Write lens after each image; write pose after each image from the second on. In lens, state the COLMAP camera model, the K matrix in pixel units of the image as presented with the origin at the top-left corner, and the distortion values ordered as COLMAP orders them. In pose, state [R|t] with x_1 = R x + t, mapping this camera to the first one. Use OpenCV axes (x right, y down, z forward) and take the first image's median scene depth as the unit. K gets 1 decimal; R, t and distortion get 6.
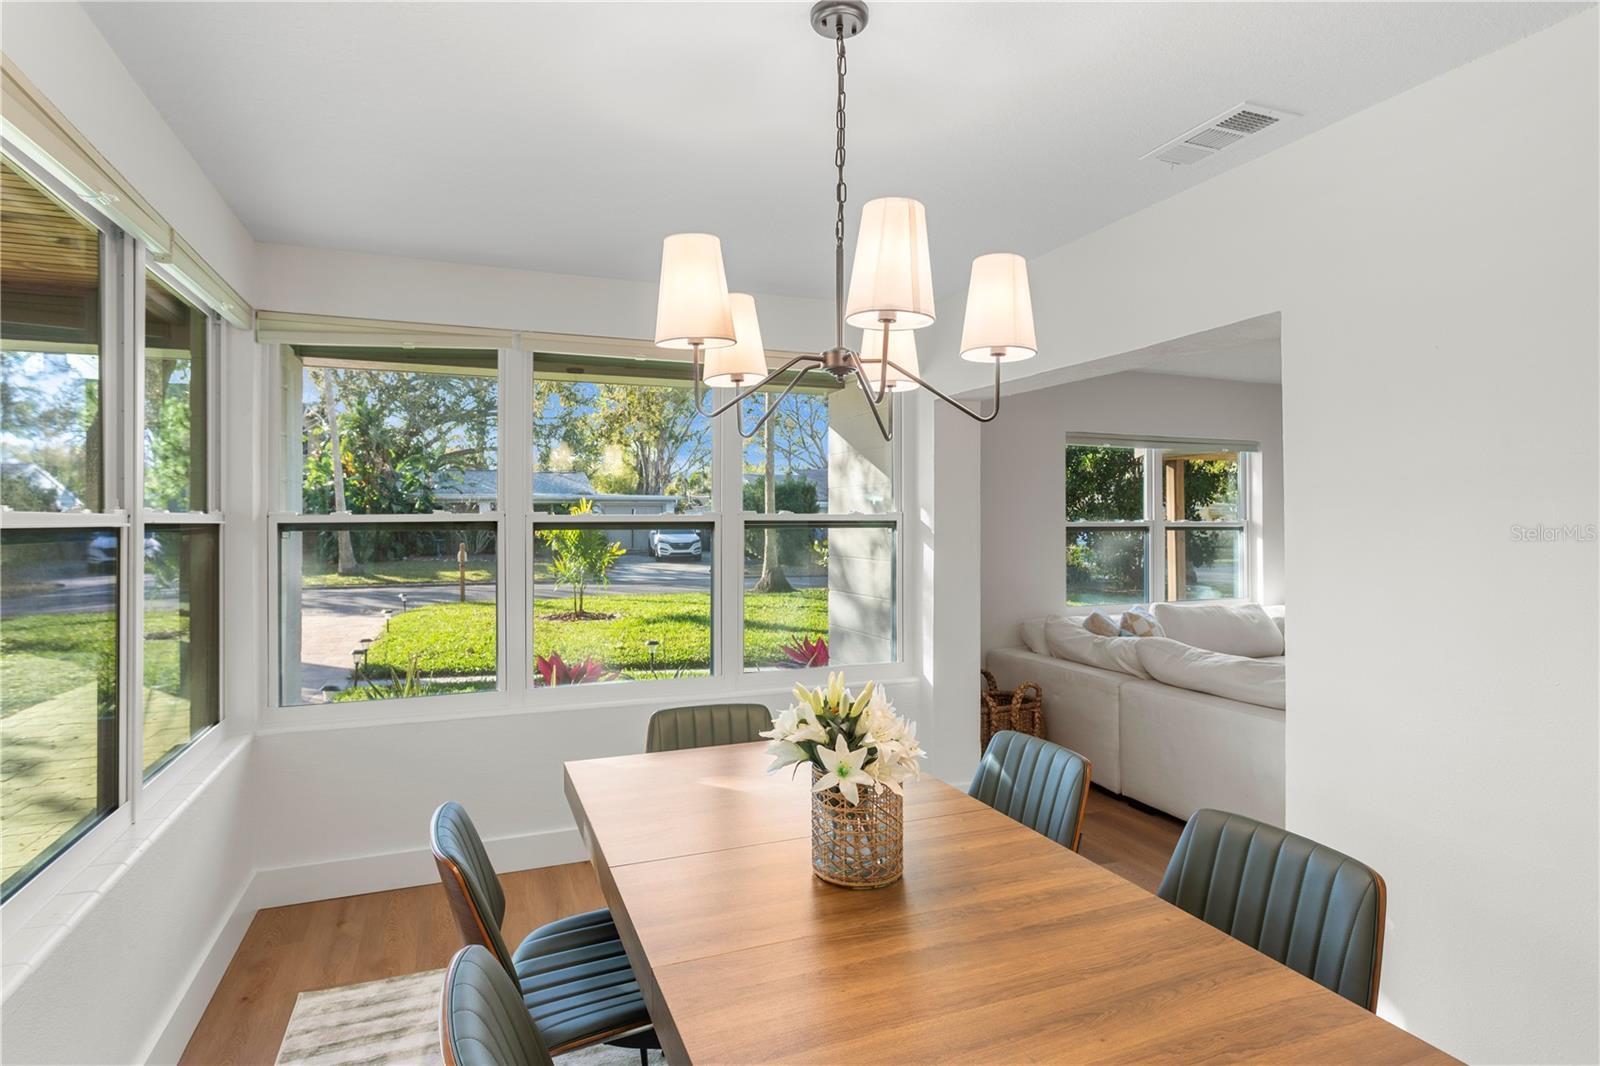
lens RADIAL K [[838.2, 0, 800.0], [0, 838.2, 533.0], [0, 0, 1]] dist [-0.007583, 0.000902]
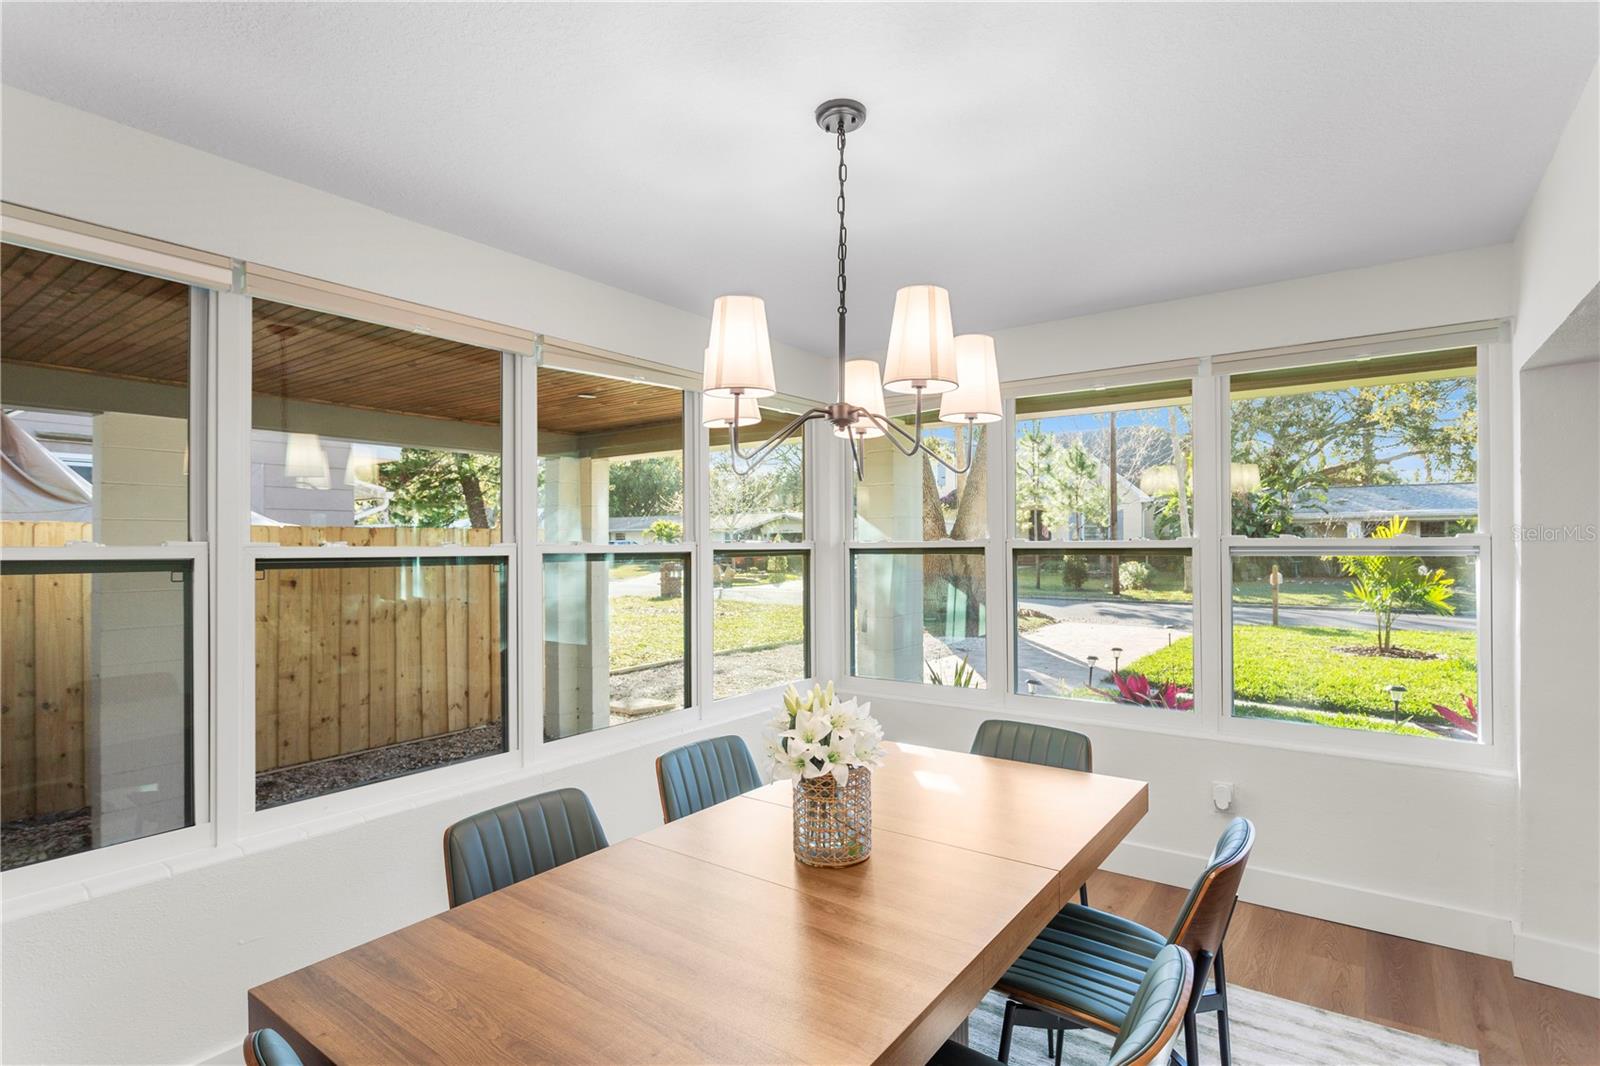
lens RADIAL K [[800.5, 0, 802.8], [0, 800.5, 556.5], [0, 0, 1]] dist [-0.001067, 0.000992]
pose [[0.535200, 0.012421, -0.844634, 0.141477], [-0.008599, 0.999920, 0.009257, -0.002702], [0.844682, 0.002309, 0.535264, 0.053828]]
